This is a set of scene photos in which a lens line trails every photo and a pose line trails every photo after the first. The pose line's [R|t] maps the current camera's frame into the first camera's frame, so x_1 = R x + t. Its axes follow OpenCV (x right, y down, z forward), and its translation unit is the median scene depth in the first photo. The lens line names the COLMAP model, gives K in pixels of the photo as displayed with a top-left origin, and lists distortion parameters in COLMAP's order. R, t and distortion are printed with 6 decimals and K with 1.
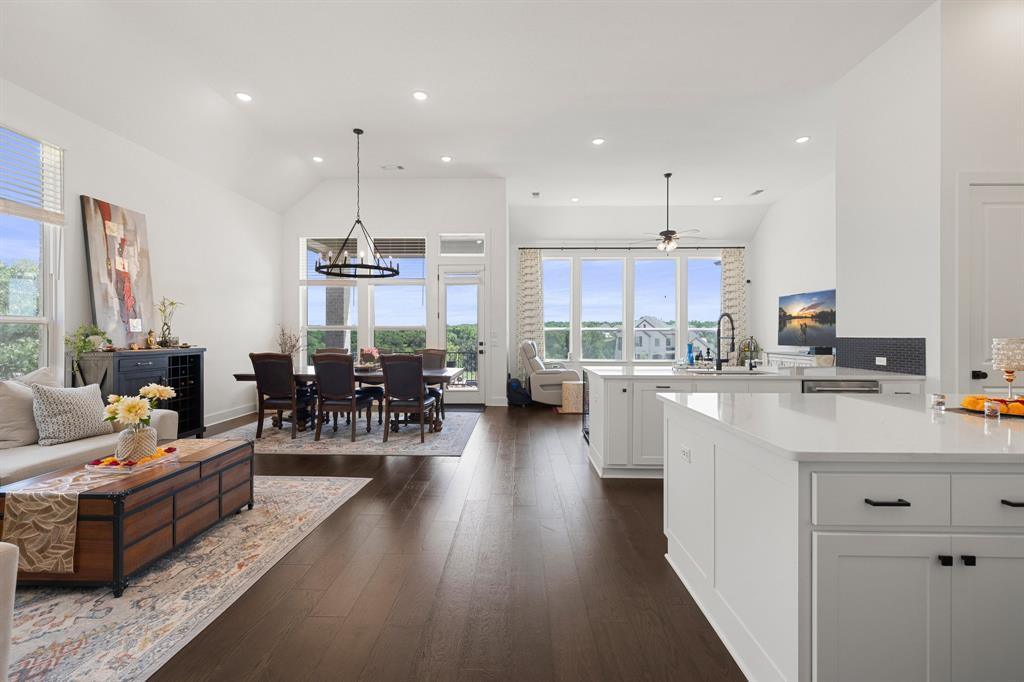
lens RADIAL K [[441.8, 0, 508.1], [0, 441.8, 334.7], [0, 0, 1]] dist [0.002307, 0.000251]
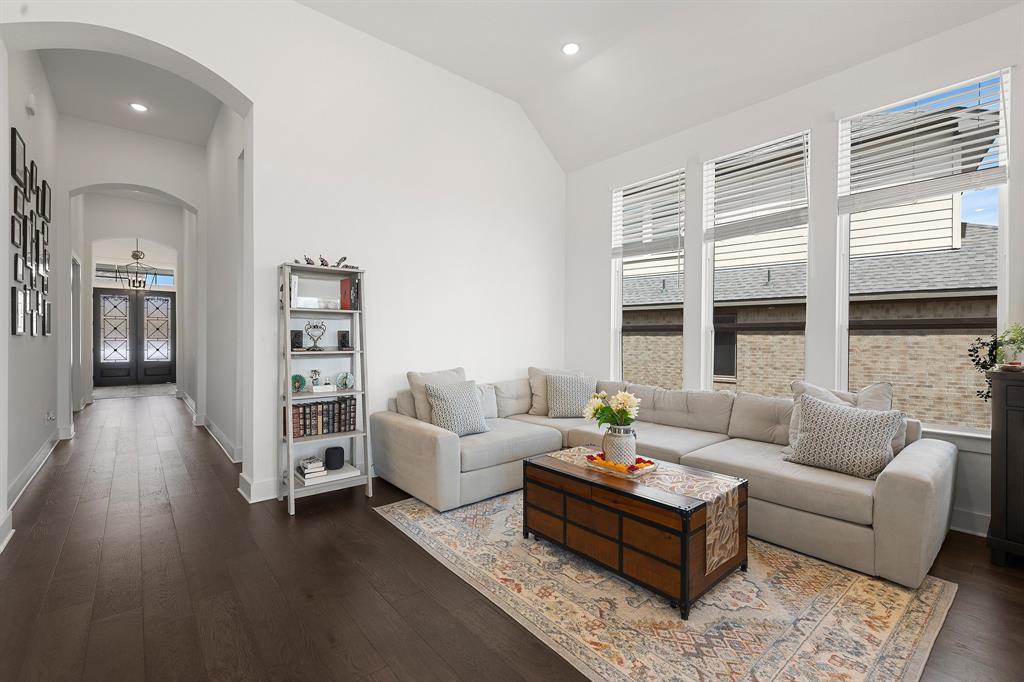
lens RADIAL K [[445.7, 0, 508.4], [0, 445.7, 340.6], [0, 0, 1]] dist [0.001901, -0.000026]
pose [[-0.751540, -0.001712, -0.659686, 0.018059], [-0.004974, 0.999983, 0.003071, -0.001521], [0.659669, 0.005589, -0.751535, 0.872934]]
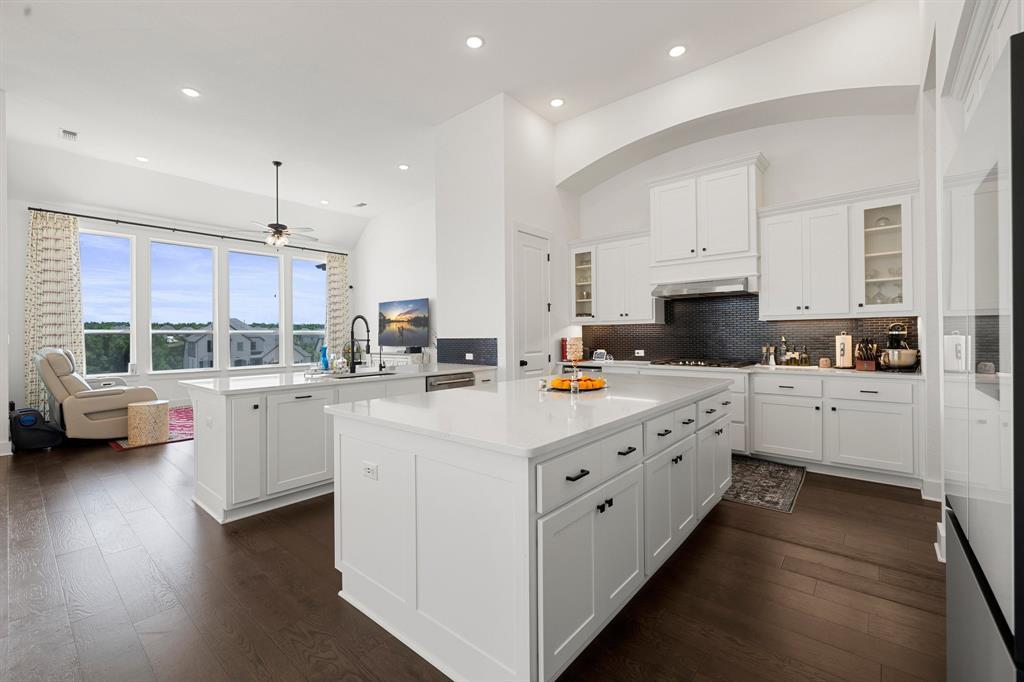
lens RADIAL K [[431.1, 0, 507.8], [0, 431.1, 334.2], [0, 0, 1]] dist [0.000768, -0.000177]
pose [[0.634004, -0.004677, 0.773316, -0.043953], [0.010366, 0.999943, -0.002450, -0.000343], [-0.773261, 0.009569, 0.634016, 0.109420]]
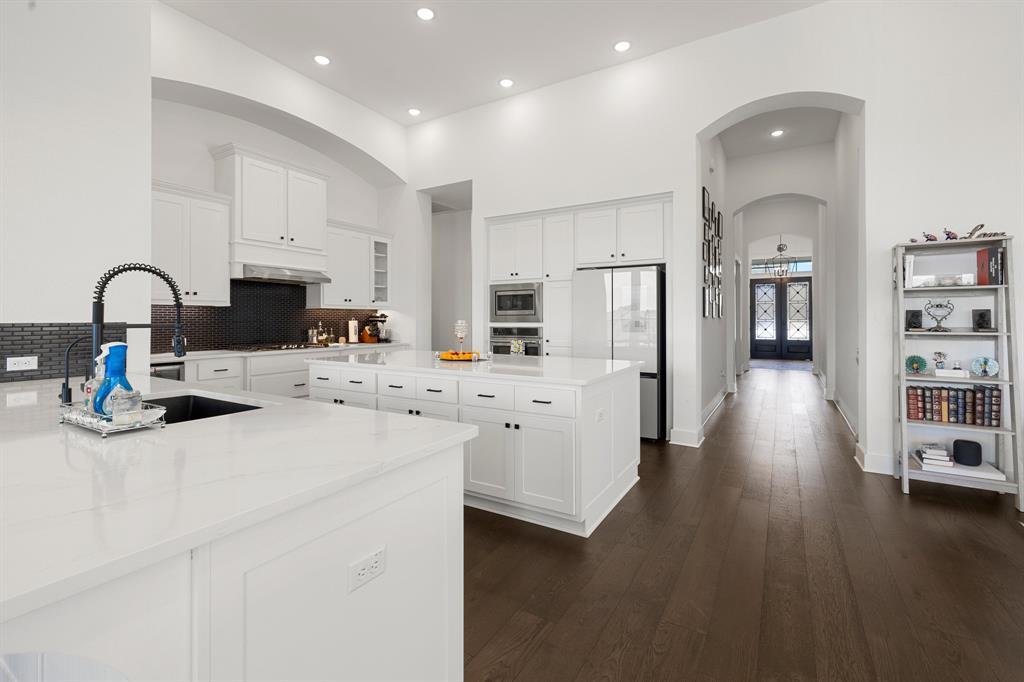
lens RADIAL K [[447.2, 0, 508.9], [0, 447.2, 317.2], [0, 0, 1]] dist [0.002955, 0.000292]
pose [[-0.864130, 0.000139, 0.503269, -0.002858], [-0.001449, 0.999995, -0.002764, -0.000005], [-0.503267, -0.003118, -0.864125, 1.046224]]
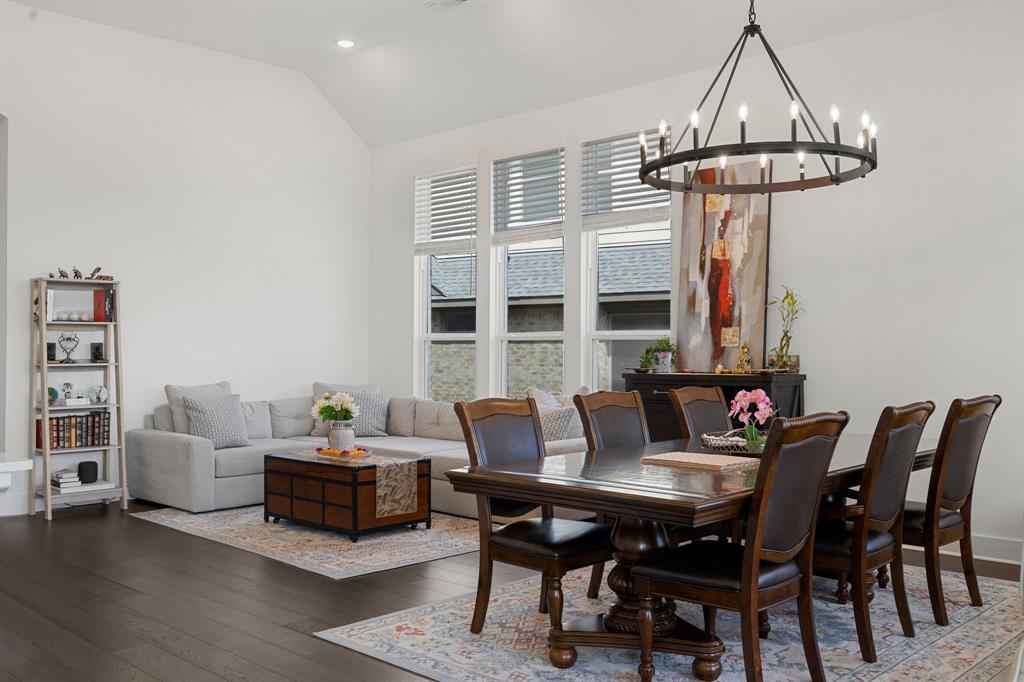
lens RADIAL K [[955.7, 0, 509.8], [0, 955.7, 330.7], [0, 0, 1]] dist [0.006552, -0.002860]
pose [[-0.683871, -0.014147, -0.729466, 0.428494], [0.000901, 0.999795, -0.020235, -0.001784], [0.729603, -0.014495, -0.683718, 1.723438]]
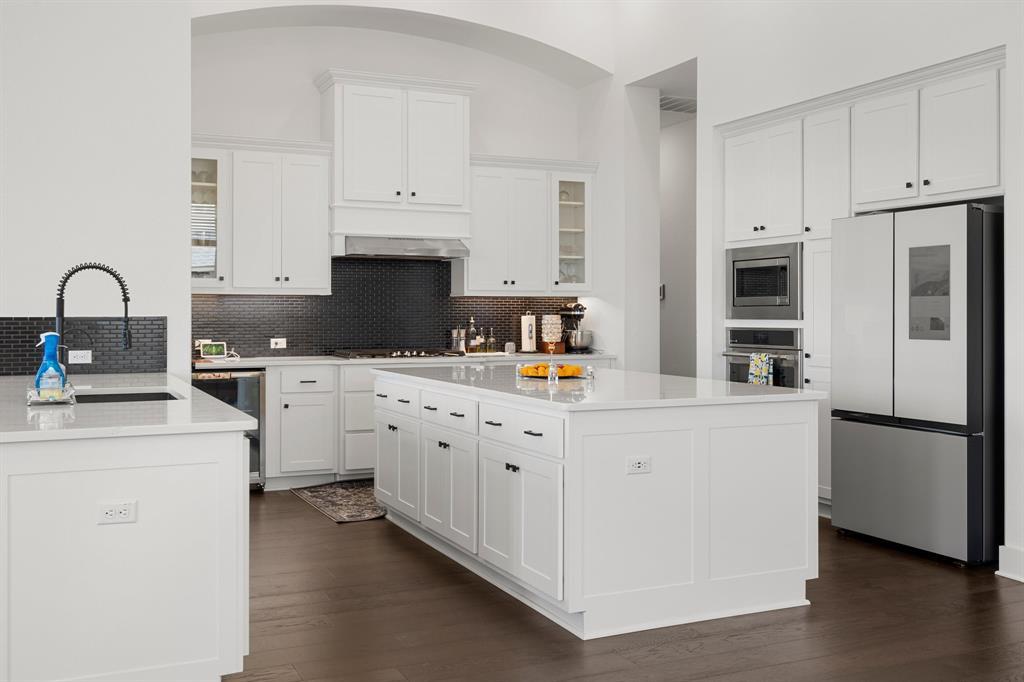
lens RADIAL K [[988.1, 0, 508.2], [0, 988.1, 308.4], [0, 0, 1]] dist [-0.003428, 0.003069]
pose [[-0.434753, 0.001458, 0.900549, -0.507516], [-0.001363, 0.999996, -0.002278, -0.001665], [-0.900549, -0.002218, -0.434749, 0.932730]]
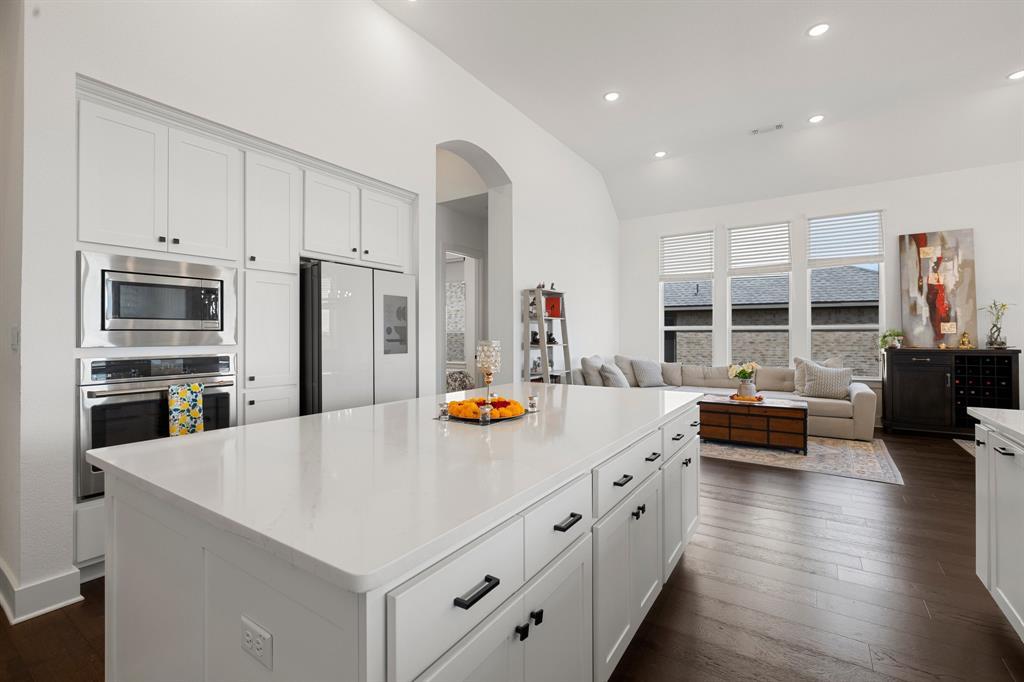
lens RADIAL K [[458.7, 0, 506.6], [0, 458.7, 333.9], [0, 0, 1]] dist [-0.001727, -0.000176]
pose [[-0.538006, -0.004197, -0.842931, 0.816527], [0.002041, 0.999978, -0.006281, -0.000109], [0.842939, -0.005100, -0.537985, 0.656543]]
